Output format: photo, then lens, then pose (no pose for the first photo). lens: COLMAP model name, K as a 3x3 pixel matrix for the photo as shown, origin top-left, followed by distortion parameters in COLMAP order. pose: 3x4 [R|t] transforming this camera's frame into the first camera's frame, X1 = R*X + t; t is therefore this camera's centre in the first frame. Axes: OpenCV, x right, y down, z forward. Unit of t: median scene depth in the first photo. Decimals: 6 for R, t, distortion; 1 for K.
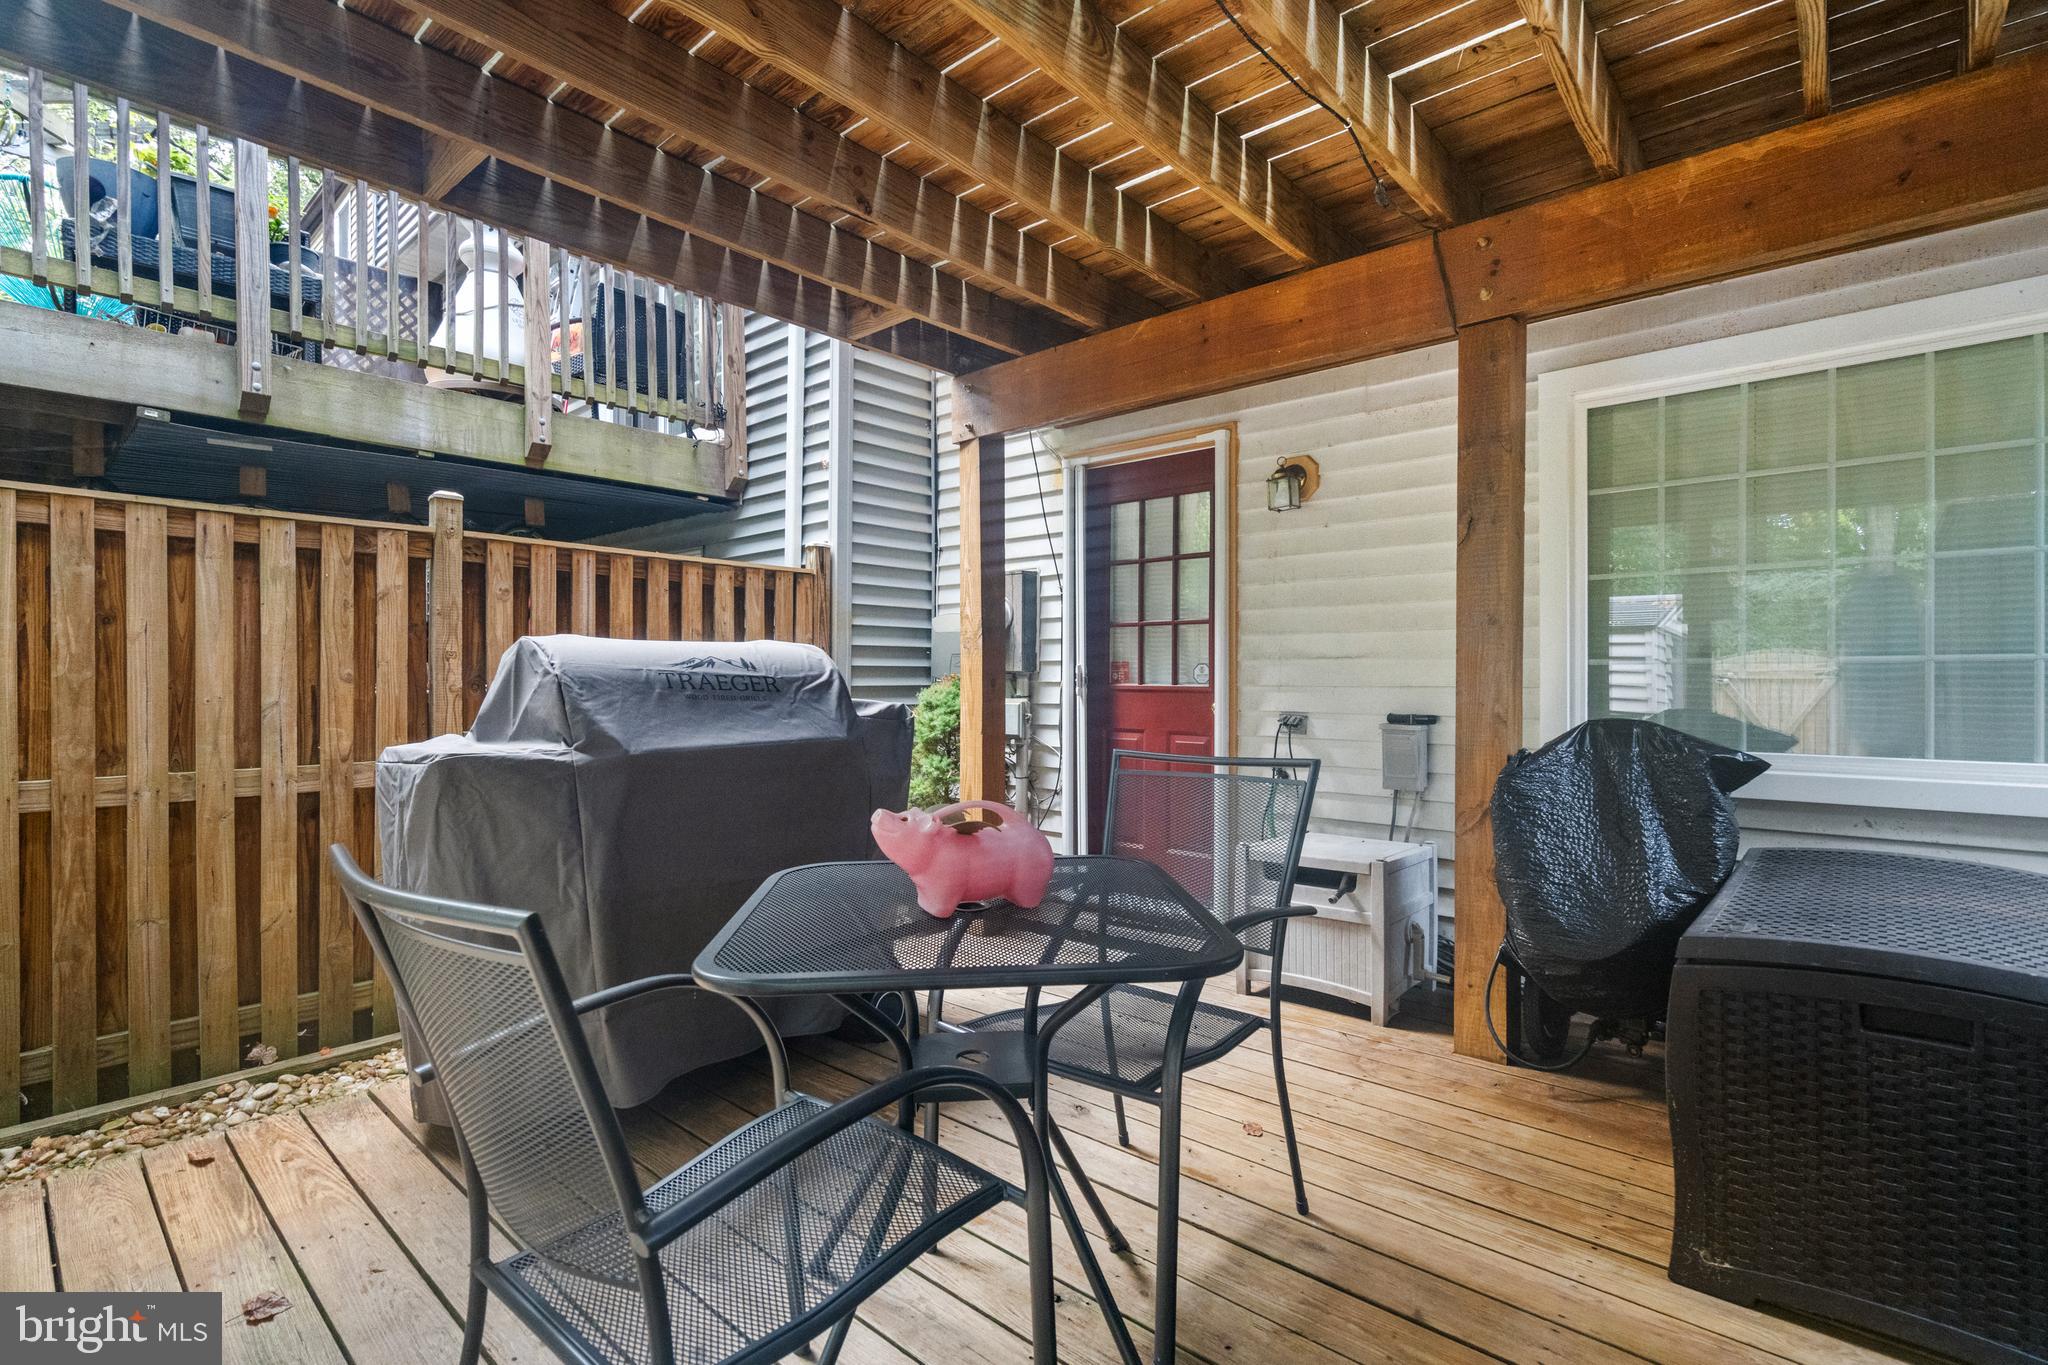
lens RADIAL K [[938.4, 0, 1025.7], [0, 938.4, 663.2], [0, 0, 1]] dist [-0.004303, 0.001429]
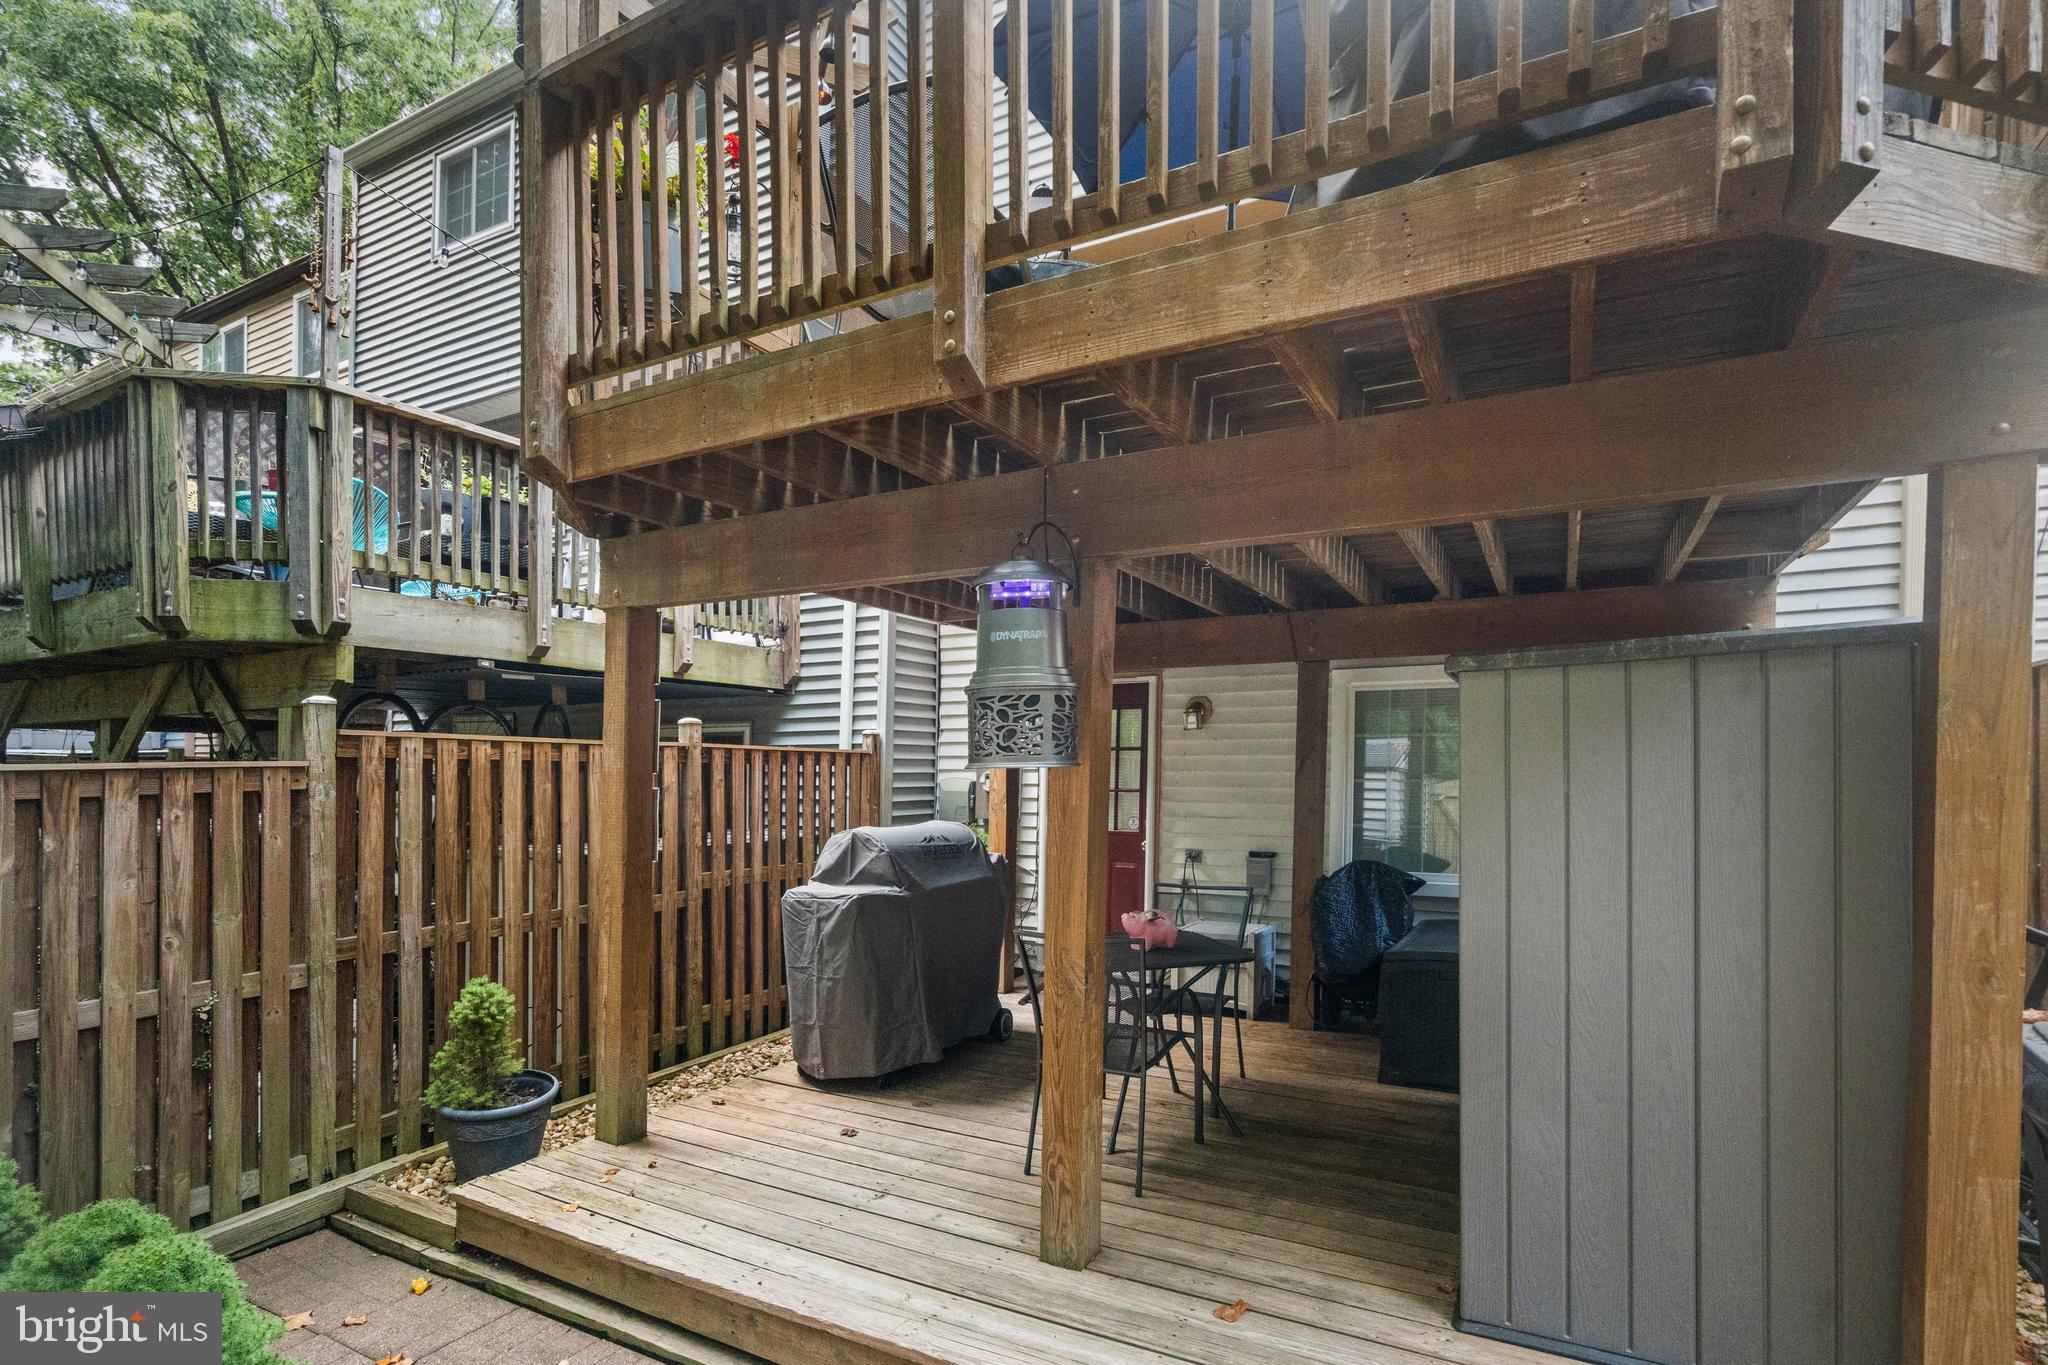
lens RADIAL K [[938.4, 0, 1079.5], [0, 938.4, 793.8], [0, 0, 1]] dist [-0.004303, 0.001429]
pose [[0.966244, 0.000892, 0.257627, -0.333498], [-0.009217, 0.999474, 0.031107, -0.094519], [-0.257464, -0.032432, 0.965744, -0.541964]]
